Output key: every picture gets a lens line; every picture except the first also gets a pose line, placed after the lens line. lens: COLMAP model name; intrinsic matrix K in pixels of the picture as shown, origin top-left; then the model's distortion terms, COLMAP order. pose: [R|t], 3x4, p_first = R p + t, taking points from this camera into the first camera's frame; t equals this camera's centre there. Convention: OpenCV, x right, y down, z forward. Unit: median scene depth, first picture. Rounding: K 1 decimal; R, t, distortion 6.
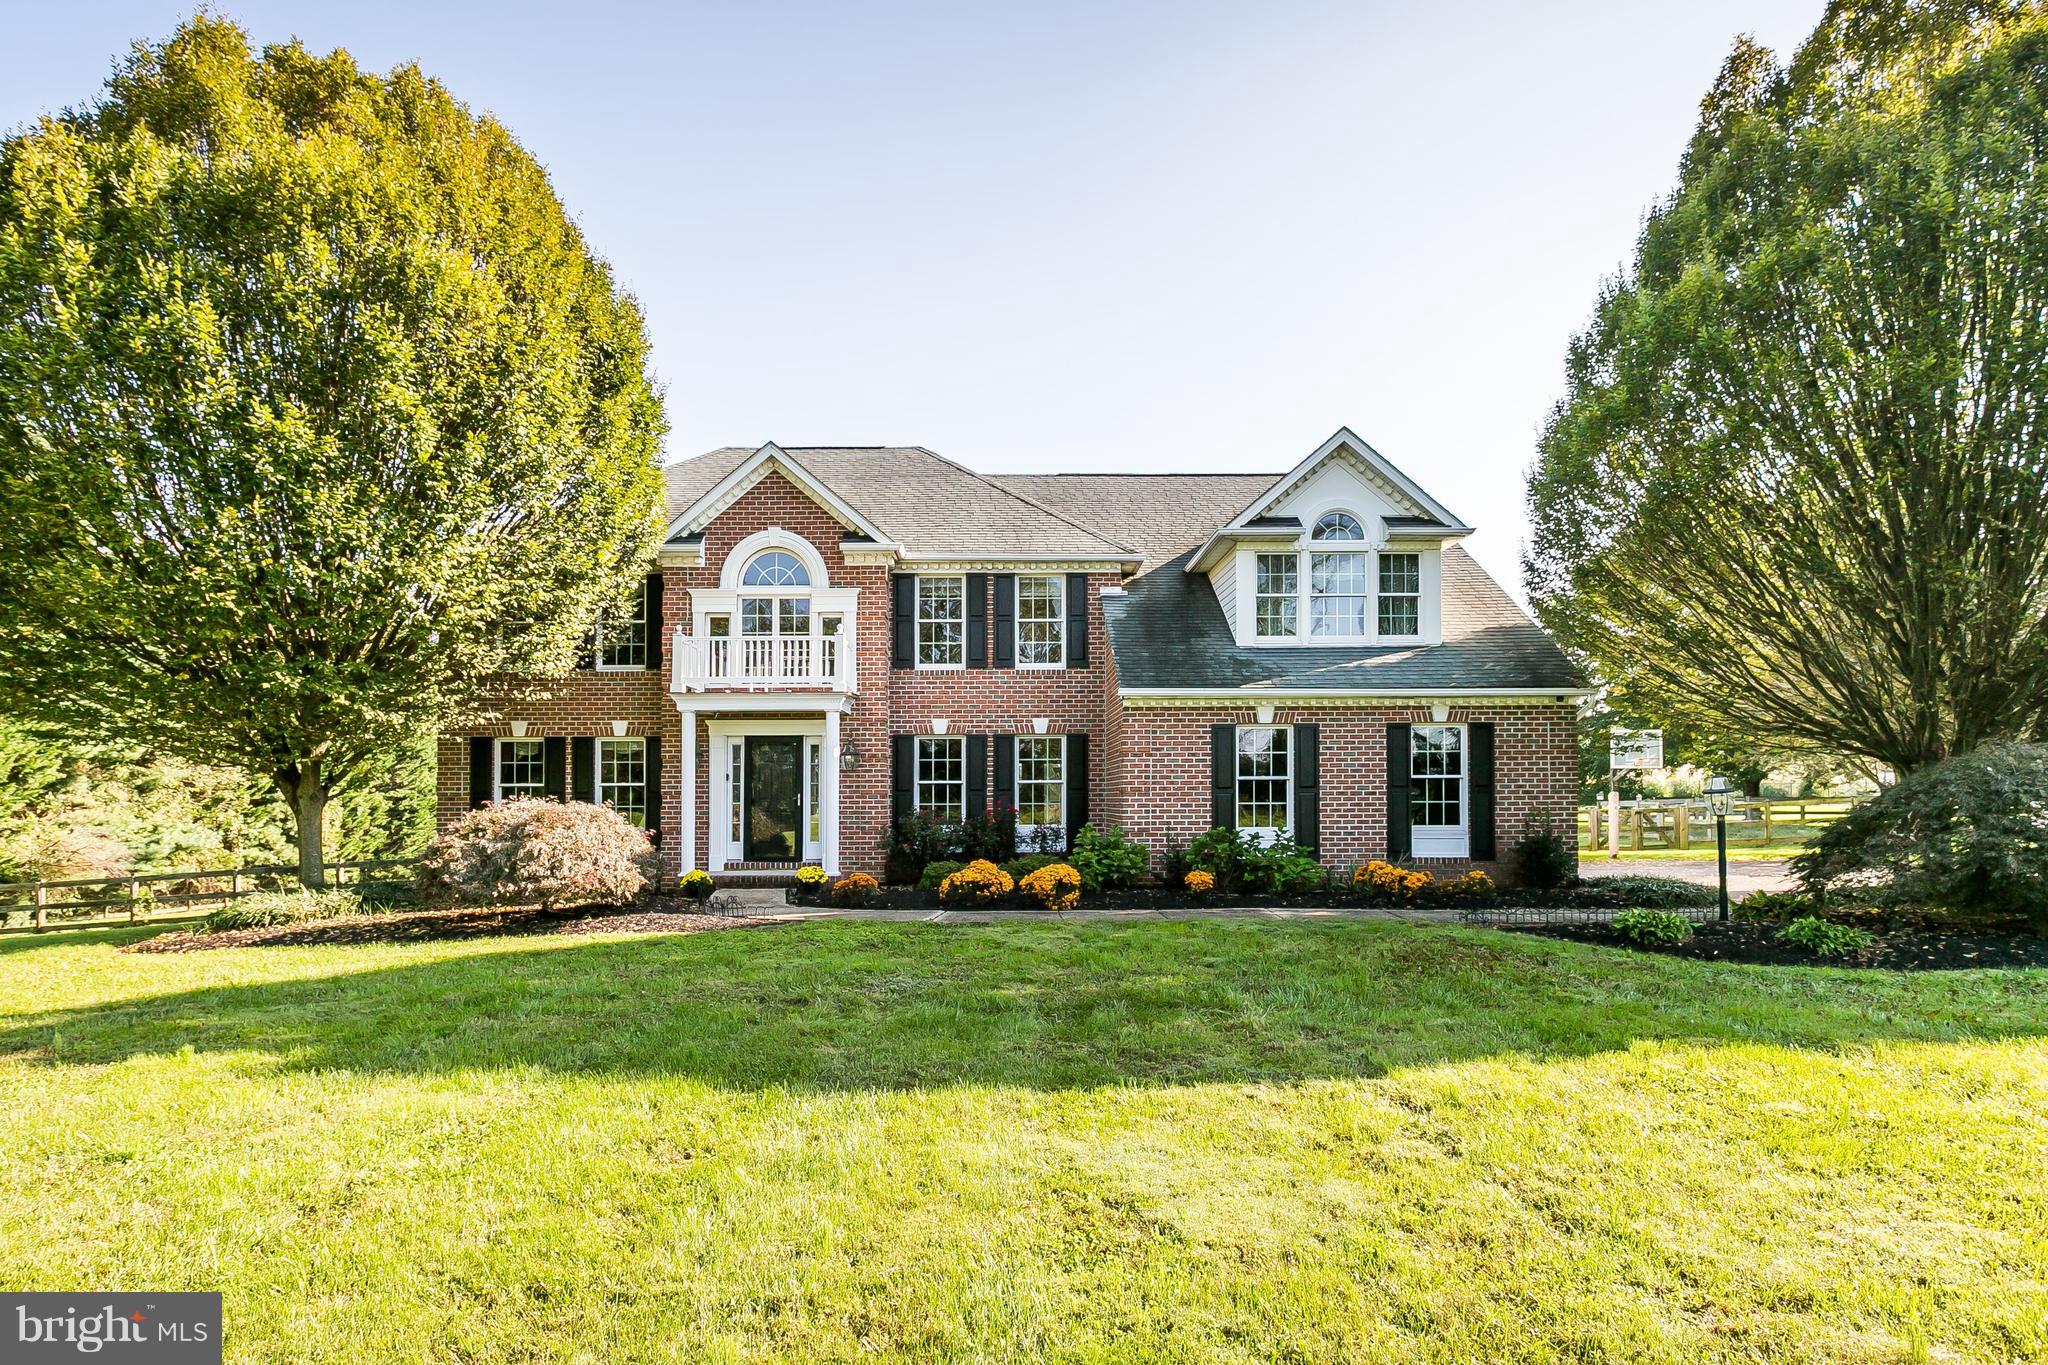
lens RADIAL K [[1050.1, 0, 1024.0], [0, 1050.1, 682.5], [0, 0, 1]] dist [-0.003740, -0.000094]
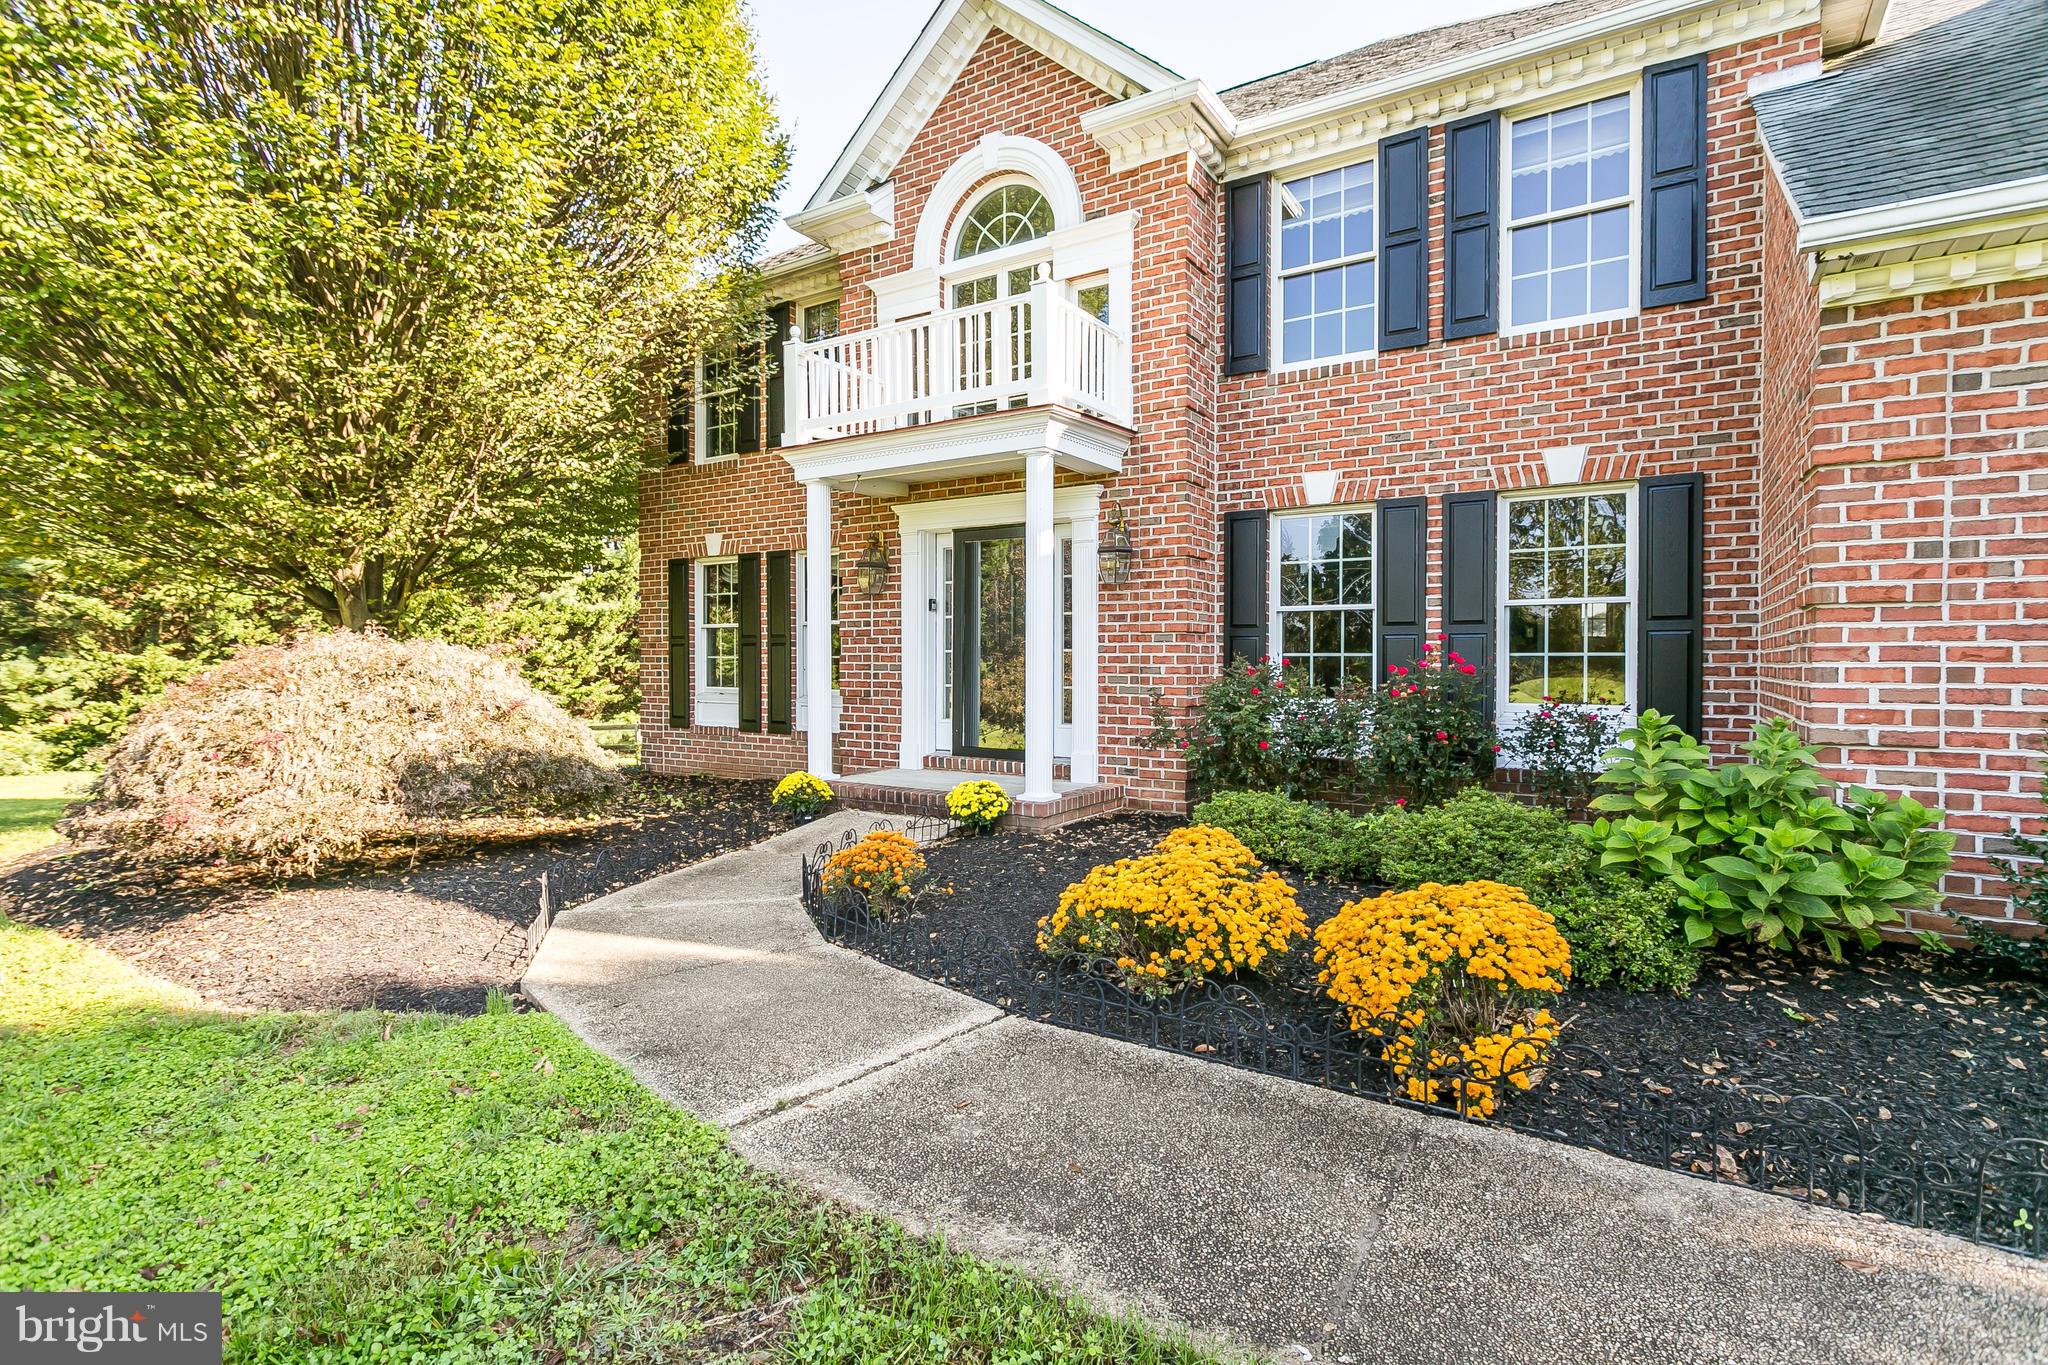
lens RADIAL K [[1019.6, 0, 1022.1], [0, 1019.6, 651.6], [0, 0, 1]] dist [0.005080, 0.001498]
pose [[0.841805, 0.000888, -0.539780, 0.053231], [0.053821, 0.994877, 0.085572, 0.068823], [0.537091, -0.101087, 0.837445, 0.549033]]
